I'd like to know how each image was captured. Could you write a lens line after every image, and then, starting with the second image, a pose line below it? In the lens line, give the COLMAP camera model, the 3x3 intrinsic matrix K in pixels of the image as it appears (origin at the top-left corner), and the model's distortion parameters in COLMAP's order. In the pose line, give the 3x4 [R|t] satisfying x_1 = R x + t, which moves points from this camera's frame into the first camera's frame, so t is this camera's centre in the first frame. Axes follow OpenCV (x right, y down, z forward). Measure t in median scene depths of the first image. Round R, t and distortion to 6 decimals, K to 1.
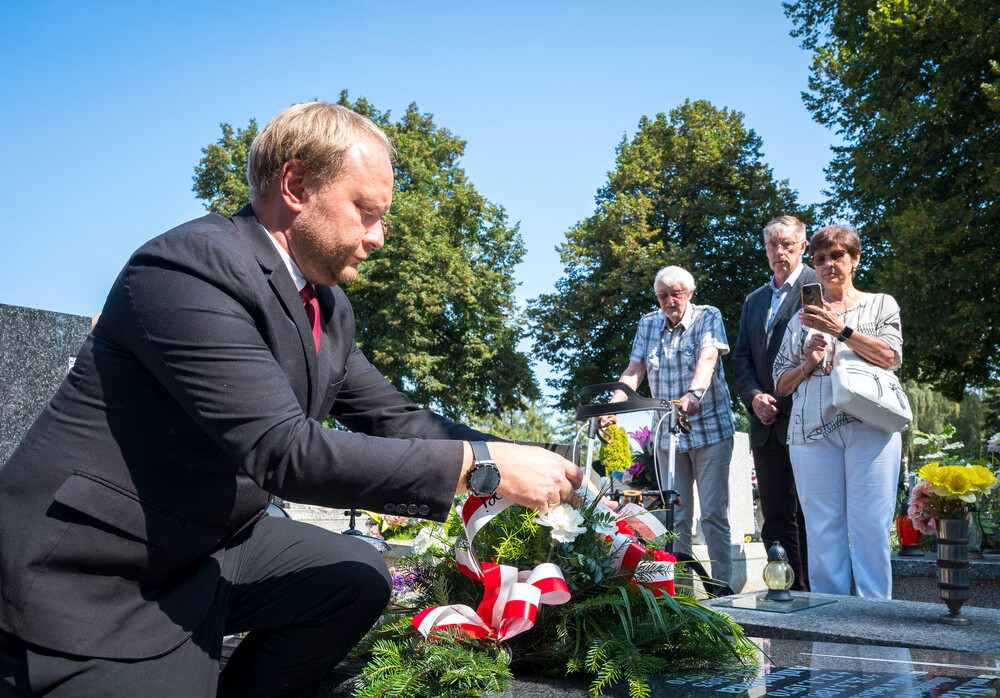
lens RADIAL K [[961.3, 0, 548.4], [0, 961.3, 467.1], [0, 0, 1]] dist [-0.006202, 0.009732]
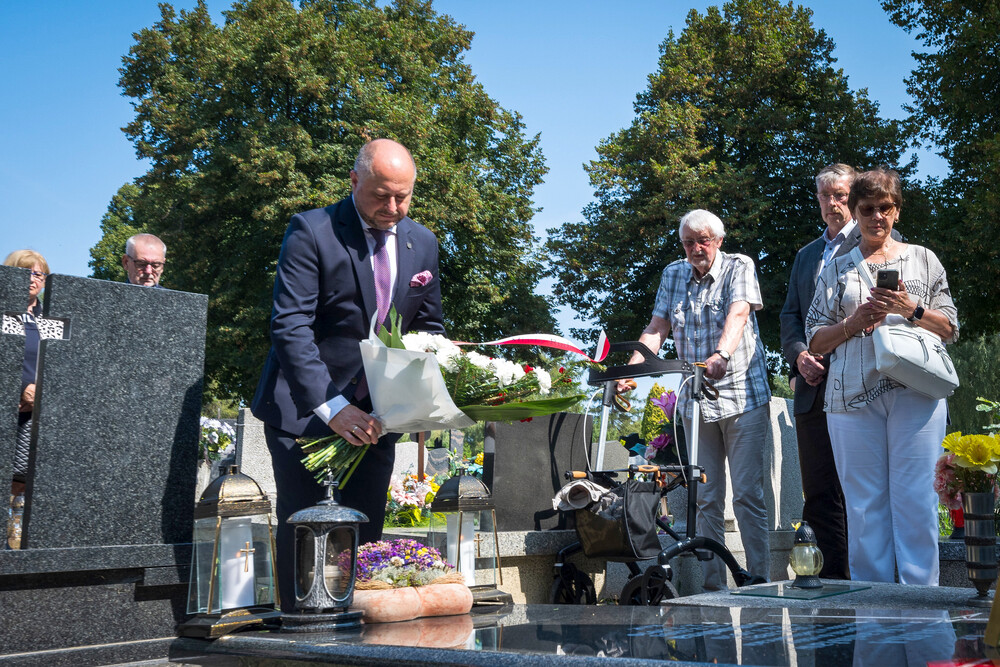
lens RADIAL K [[900.5, 0, 585.8], [0, 900.5, 331.8], [0, 0, 1]] dist [0.005083, -0.003249]
pose [[0.997463, 0.004892, 0.071016, -0.043500], [0.003160, 0.993609, -0.112829, -0.006430], [-0.071114, 0.112767, 0.991073, 0.271387]]
